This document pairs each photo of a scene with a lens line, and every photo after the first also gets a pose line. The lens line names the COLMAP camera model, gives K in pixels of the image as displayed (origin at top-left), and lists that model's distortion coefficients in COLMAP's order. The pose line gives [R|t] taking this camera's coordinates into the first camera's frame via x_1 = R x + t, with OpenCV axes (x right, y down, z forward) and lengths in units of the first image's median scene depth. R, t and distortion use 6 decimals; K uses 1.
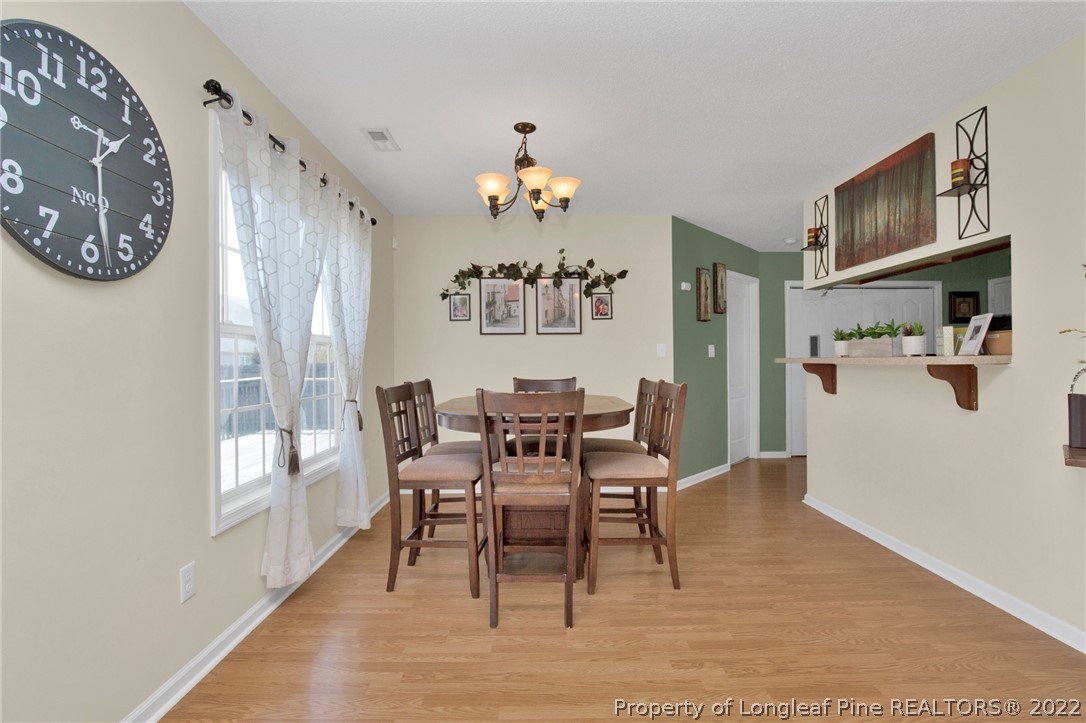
lens RADIAL K [[523.3, 0, 548.0], [0, 523.3, 362.1], [0, 0, 1]] dist [-0.014252, 0.005198]
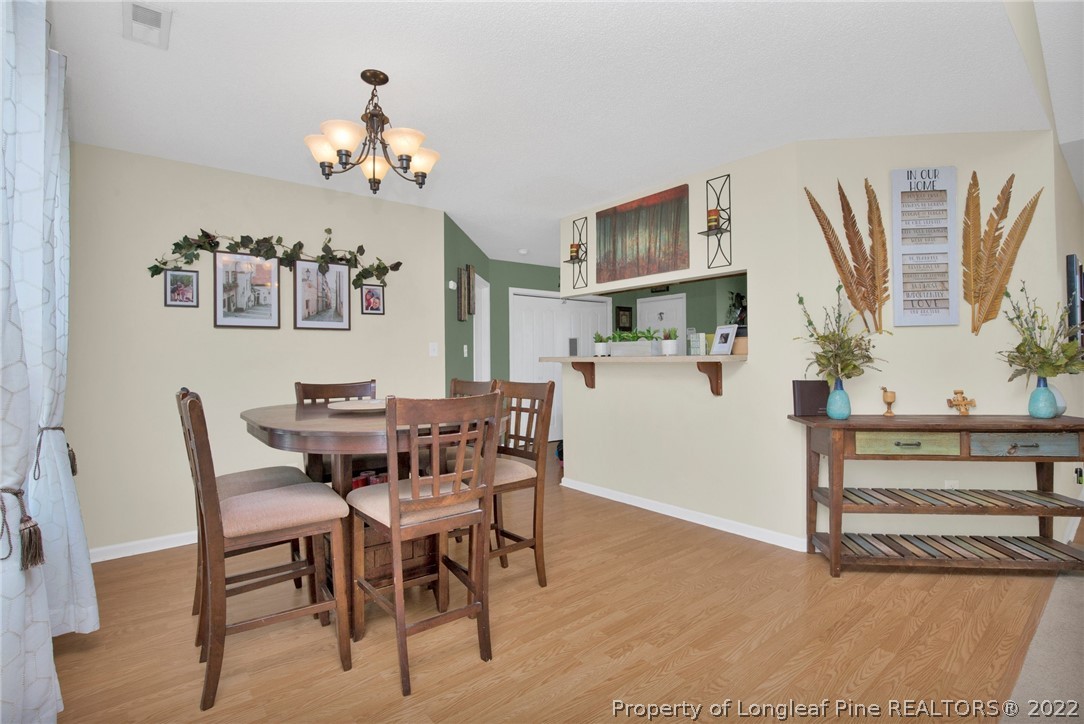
lens RADIAL K [[522.4, 0, 544.3], [0, 522.4, 362.4], [0, 0, 1]] dist [-0.014252, 0.005198]
pose [[0.781034, -0.007131, 0.624448, -0.266790], [0.007629, 0.999969, 0.001877, 0.000364], [-0.624442, 0.003298, 0.781064, 0.150300]]
